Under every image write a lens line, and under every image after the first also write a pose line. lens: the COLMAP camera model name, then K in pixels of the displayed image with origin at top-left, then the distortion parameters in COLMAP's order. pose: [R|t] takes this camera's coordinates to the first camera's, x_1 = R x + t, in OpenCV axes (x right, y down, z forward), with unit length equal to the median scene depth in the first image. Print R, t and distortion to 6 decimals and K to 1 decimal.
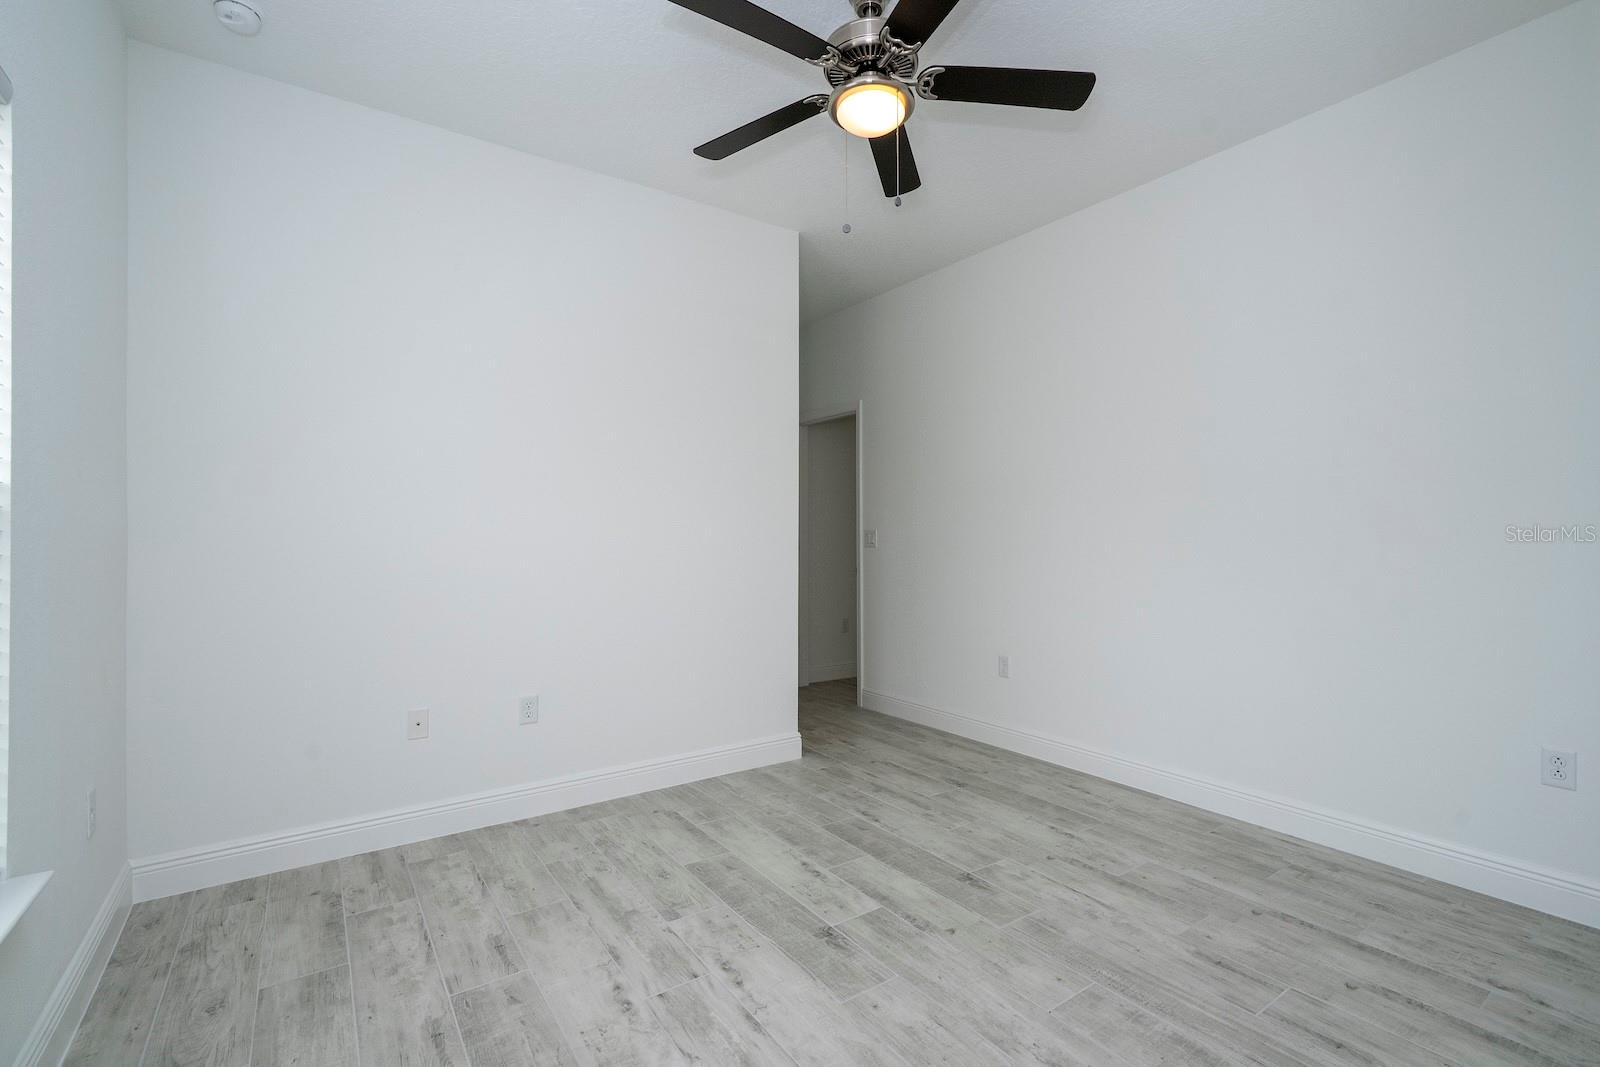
lens RADIAL K [[720.2, 0, 800.0], [0, 720.2, 533.5], [0, 0, 1]] dist [-0.002211, 0.000208]
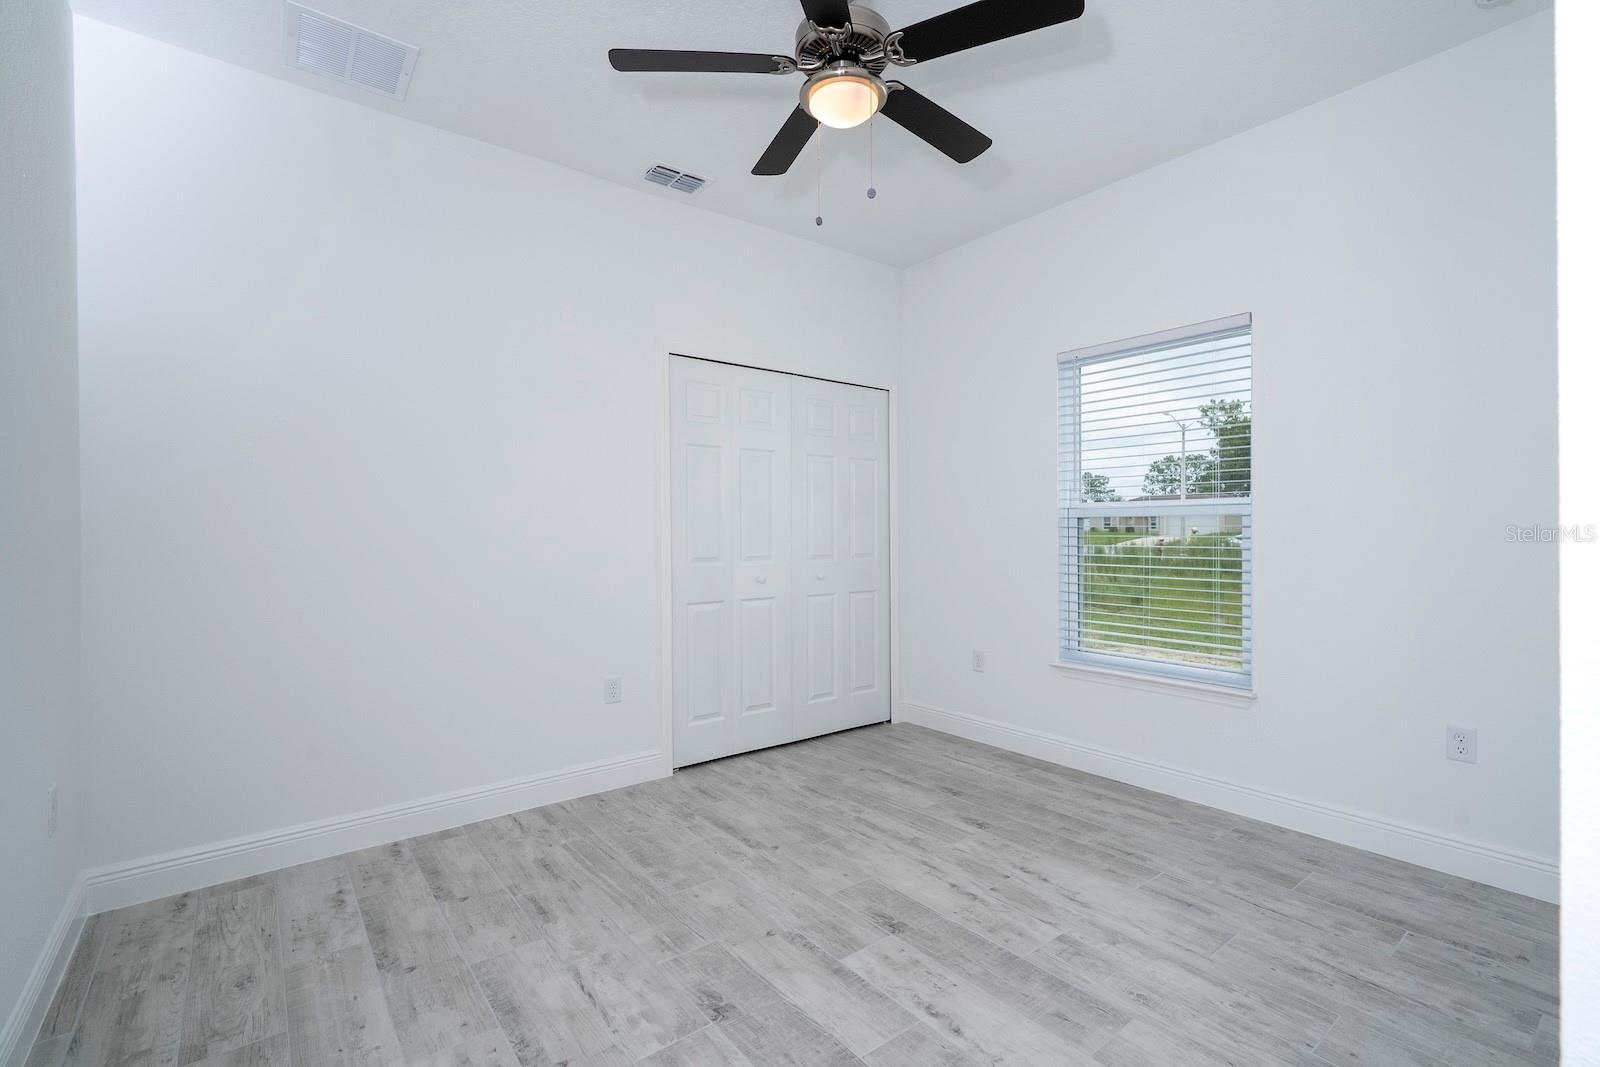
lens RADIAL K [[720.2, 0, 800.0], [0, 720.2, 533.5], [0, 0, 1]] dist [-0.002211, 0.000208]
pose [[-0.998667, 0.008889, -0.050840, 0.210717], [0.009027, 0.999956, -0.002487, 0.007975], [0.050816, -0.002942, -0.998704, 1.953126]]
